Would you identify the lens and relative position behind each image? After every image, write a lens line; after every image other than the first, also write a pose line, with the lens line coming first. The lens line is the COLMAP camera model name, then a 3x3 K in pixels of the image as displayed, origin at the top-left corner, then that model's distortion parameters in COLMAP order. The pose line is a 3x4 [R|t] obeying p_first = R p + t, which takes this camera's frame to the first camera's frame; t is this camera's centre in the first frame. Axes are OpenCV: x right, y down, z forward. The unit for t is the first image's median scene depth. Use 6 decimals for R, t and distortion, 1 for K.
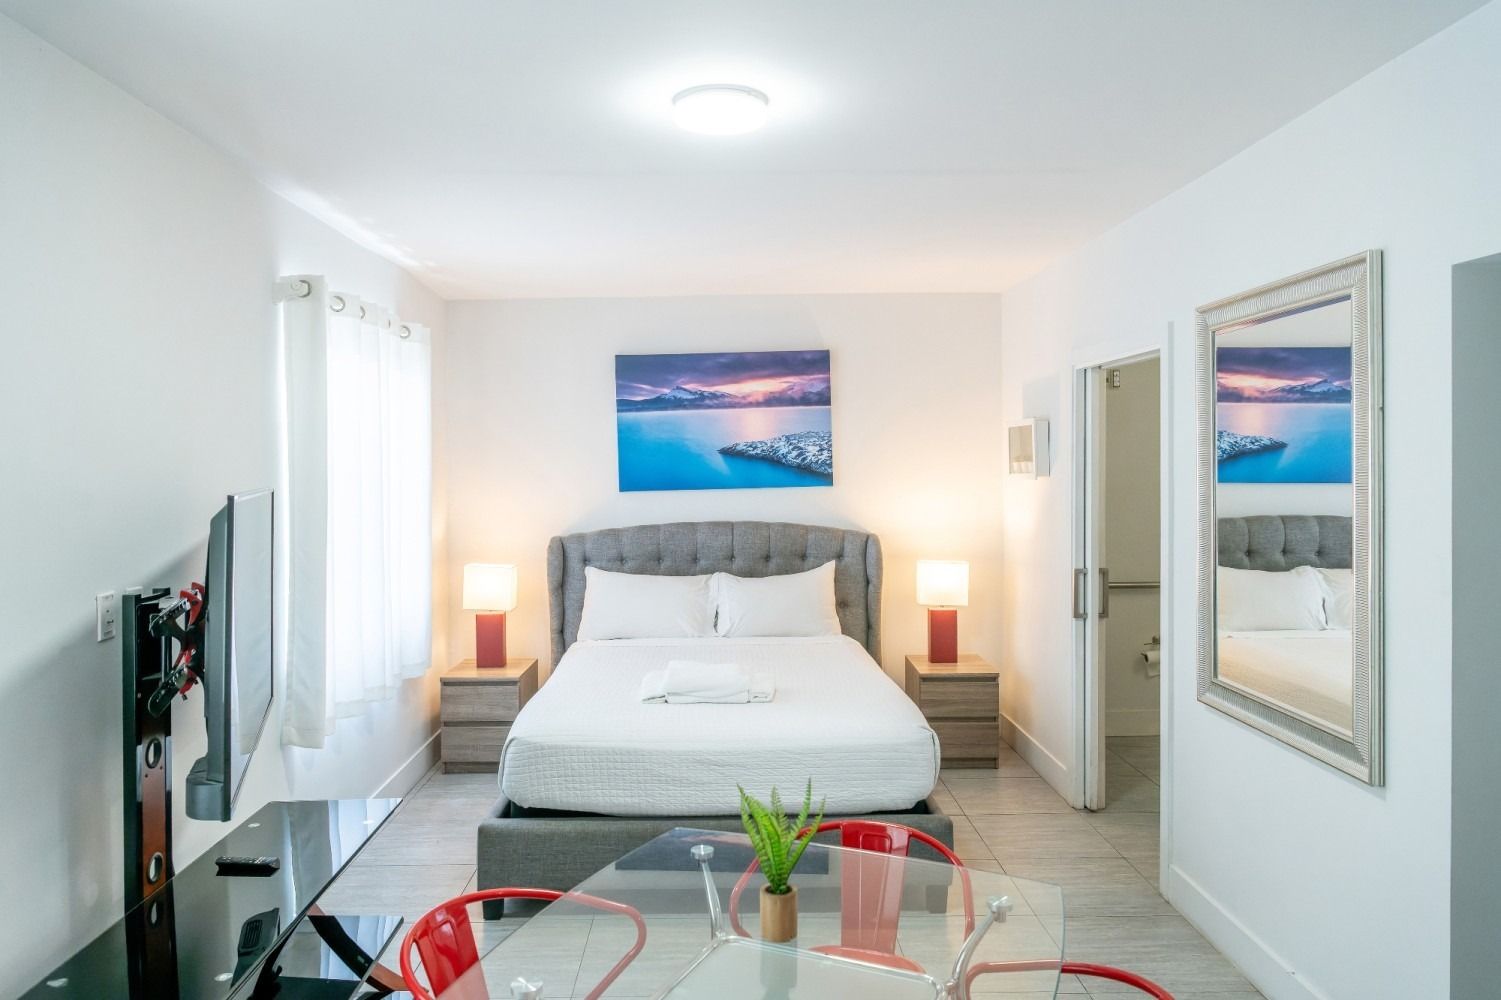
lens RADIAL K [[992.5, 0, 746.2], [0, 992.5, 470.0], [0, 0, 1]] dist [-0.007597, -0.002186]
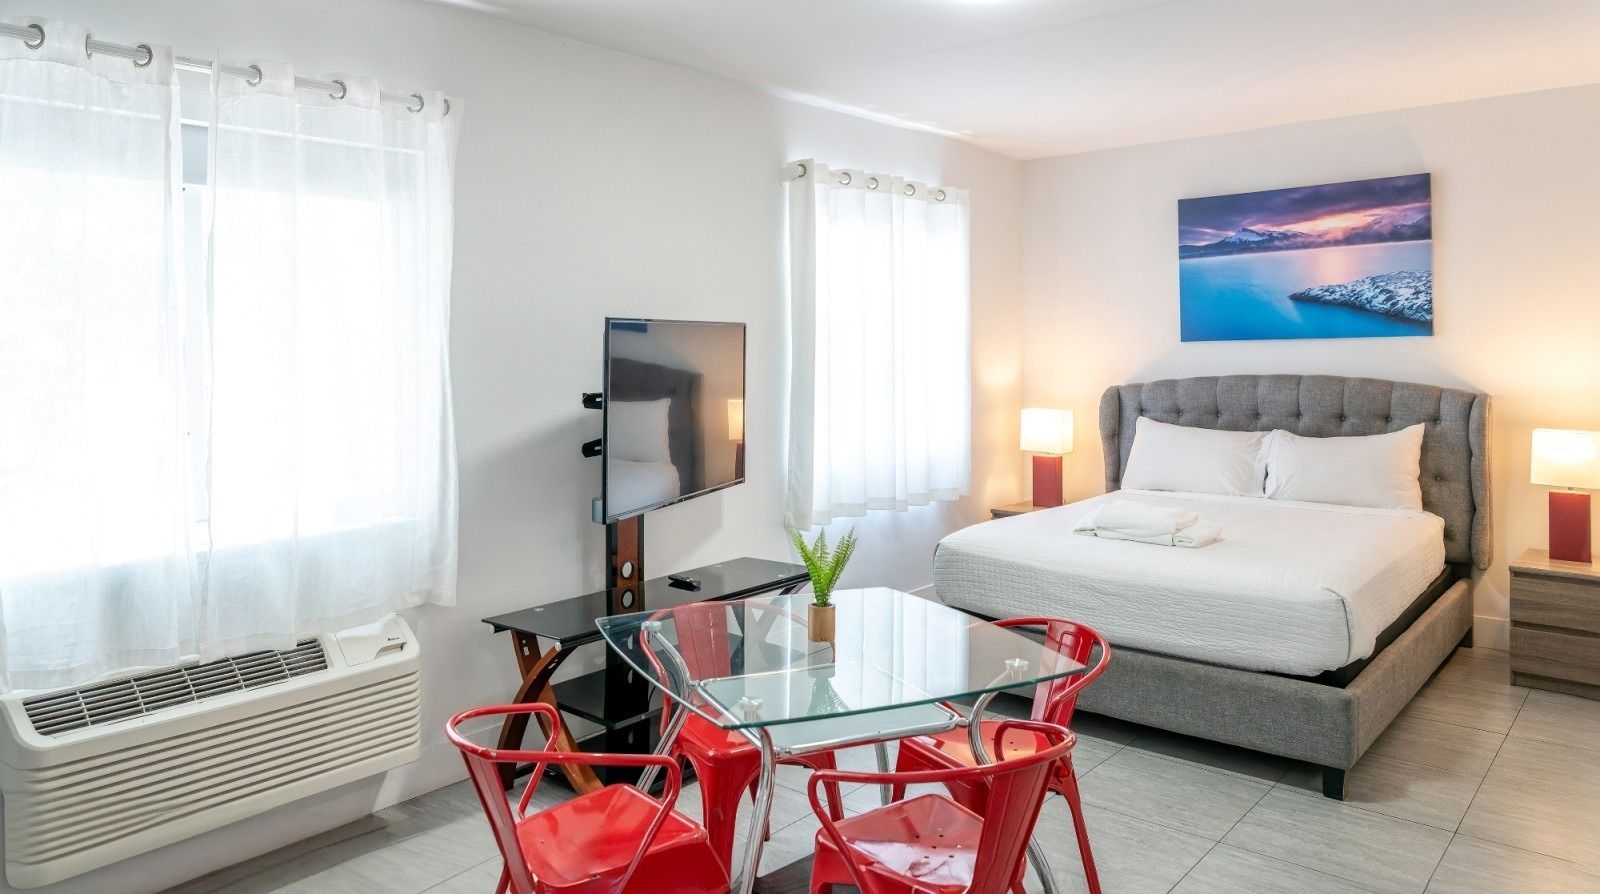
lens RADIAL K [[1063.9, 0, 801.2], [0, 1063.9, 348.4], [0, 0, 1]] dist [-0.001398, 0.000147]
pose [[0.762029, 0.008084, -0.647492, 0.261930], [-0.002284, 0.999949, 0.009797, 0.019366], [0.647539, -0.005986, 0.762009, -0.025481]]
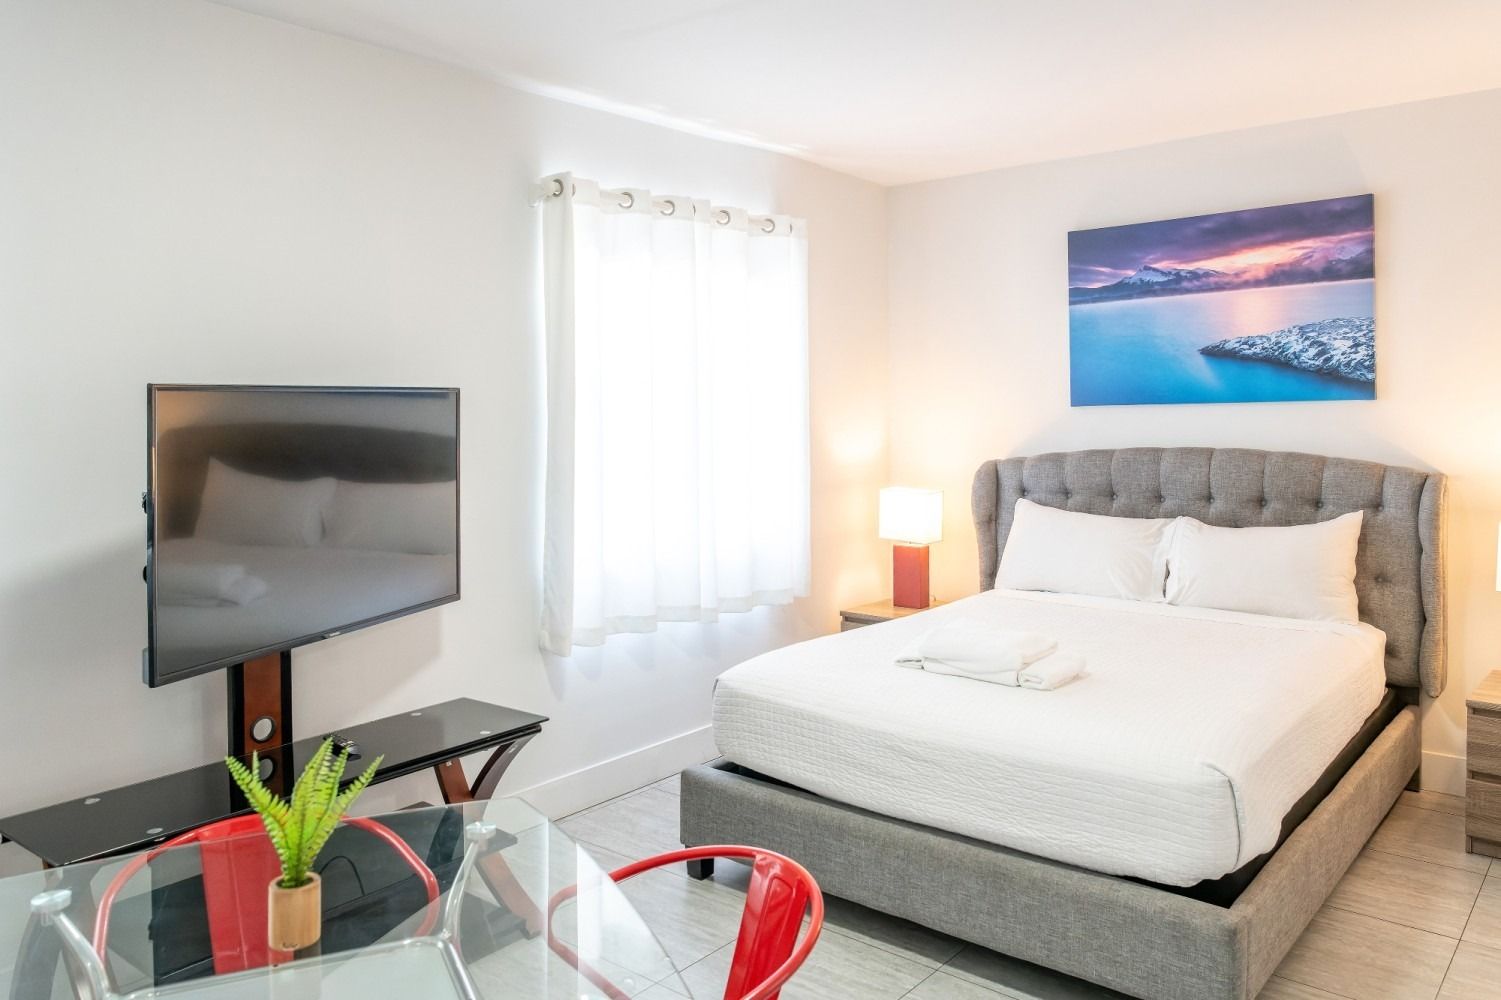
lens RADIAL K [[1113.4, 0, 749.9], [0, 1113.4, 429.7], [0, 0, 1]] dist [0.002470, -0.007732]
pose [[0.769259, 0.019238, -0.638647, 0.241656], [0.000818, 0.999516, 0.031094, 0.012901], [0.638936, -0.024442, 0.768871, 0.161577]]
